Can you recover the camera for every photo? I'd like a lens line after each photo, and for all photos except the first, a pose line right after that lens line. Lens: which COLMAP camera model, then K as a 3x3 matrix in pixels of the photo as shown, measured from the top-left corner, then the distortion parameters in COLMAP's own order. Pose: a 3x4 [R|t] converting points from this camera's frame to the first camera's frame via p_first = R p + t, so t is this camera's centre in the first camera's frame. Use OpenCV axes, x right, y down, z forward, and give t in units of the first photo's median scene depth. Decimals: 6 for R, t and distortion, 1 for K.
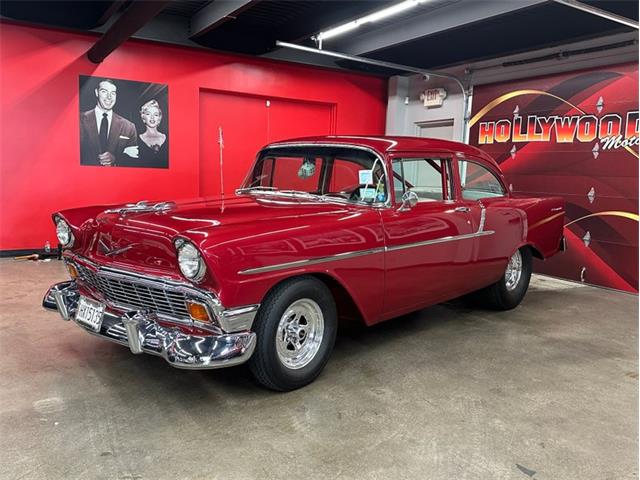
lens RADIAL K [[557.4, 0, 328.8], [0, 557.4, 239.2], [0, 0, 1]] dist [0.044759, -0.083061]
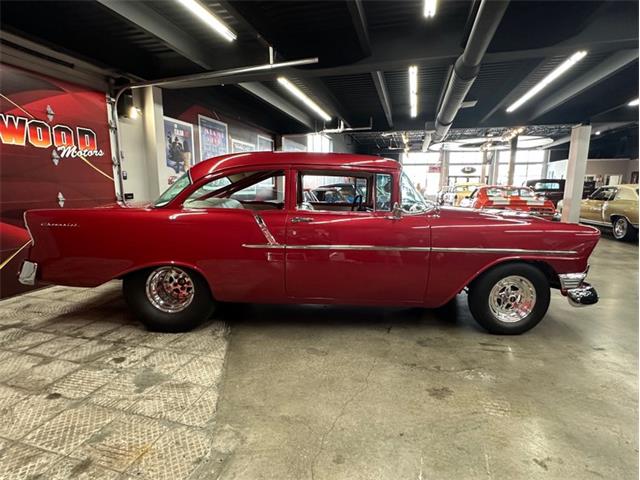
lens RADIAL K [[331.5, 0, 321.6], [0, 331.5, 240.0], [0, 0, 1]] dist [-0.002546, -0.000399]
pose [[-0.687606, -0.146777, 0.711094, -0.458173], [0.065510, 0.962820, 0.262082, -0.186490], [-0.723123, 0.226793, -0.652425, 1.452700]]
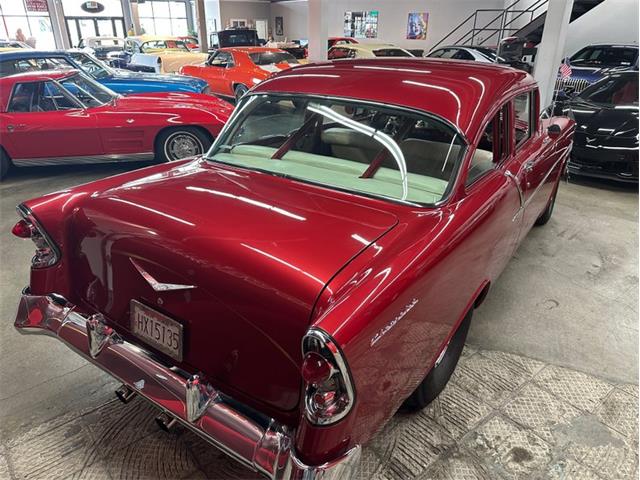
lens RADIAL K [[452.9, 0, 320.0], [0, 452.9, 240.0], [0, 0, 1]] dist [-0.007853, -0.002046]
pose [[-0.988330, 0.030813, -0.149178, 0.303436], [-0.053603, 0.846339, 0.529941, -0.287607], [0.142584, 0.531753, -0.834811, 1.605492]]
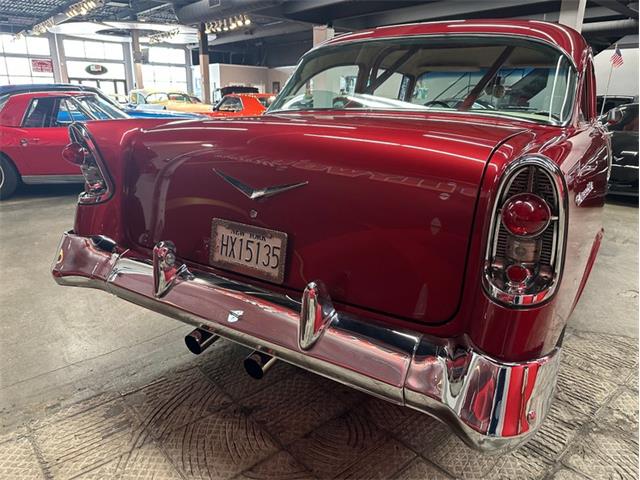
lens RADIAL K [[453.2, 0, 319.1], [0, 453.2, 240.9], [0, 0, 1]] dist [0.005647, -0.017759]
pose [[-0.984290, 0.010245, -0.176264, 0.384766], [-0.062703, 0.912958, 0.403208, -0.157636], [0.165052, 0.407926, -0.897972, 1.592046]]
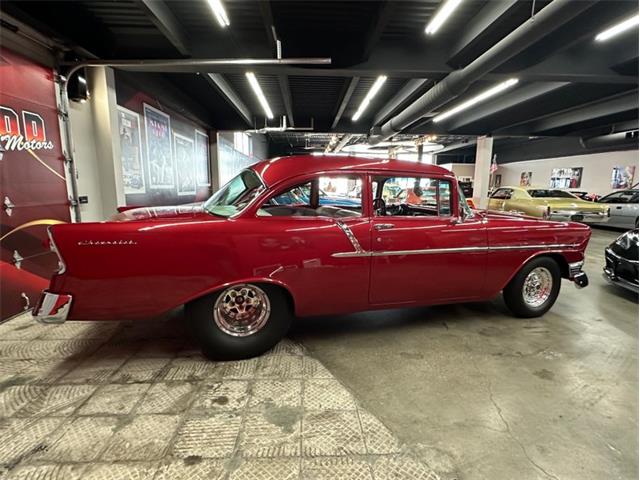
lens RADIAL K [[331.5, 0, 321.6], [0, 331.5, 240.0], [0, 0, 1]] dist [-0.002546, -0.000399]
pose [[-0.875982, -0.115883, 0.468216, -0.211592], [0.023938, 0.959071, 0.282153, -0.211128], [-0.481749, 0.258369, -0.837355, 1.621052]]
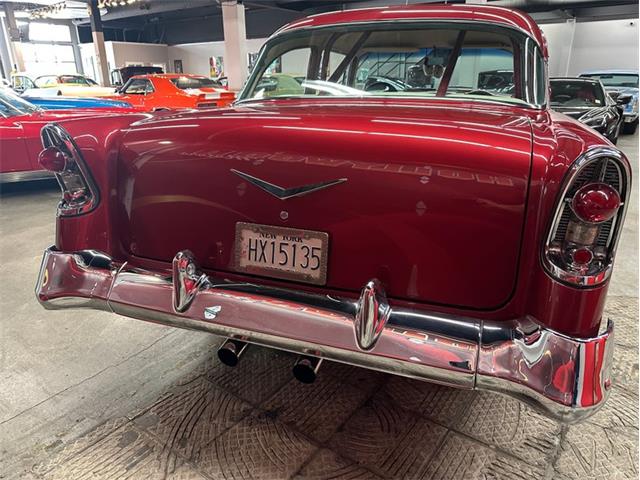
lens RADIAL K [[452.2, 0, 324.7], [0, 452.2, 240.7], [0, 0, 1]] dist [0.012637, -0.022588]
pose [[-0.925706, 0.104884, -0.363411, 0.453551], [-0.067428, 0.899637, 0.431401, -0.161146], [0.372185, 0.423854, -0.825727, 1.563432]]
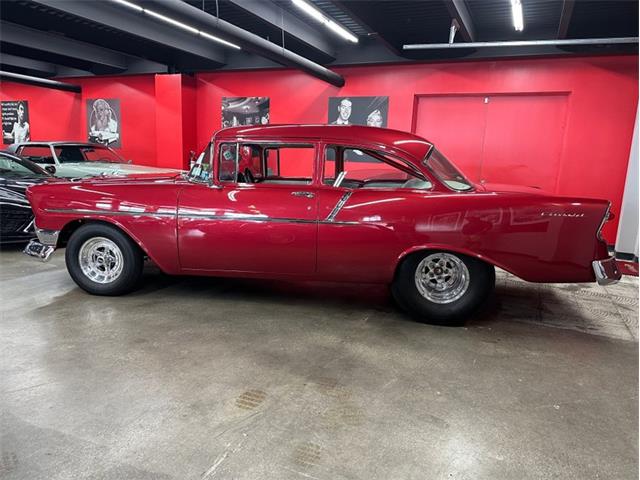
lens RADIAL K [[453.2, 0, 319.1], [0, 453.2, 240.9], [0, 0, 1]] dist [0.005647, -0.017759]
pose [[0.556134, 0.135535, -0.819966, 0.820353], [-0.116839, 0.989565, 0.084323, -0.035675], [0.822839, 0.048909, 0.566167, 0.506958]]
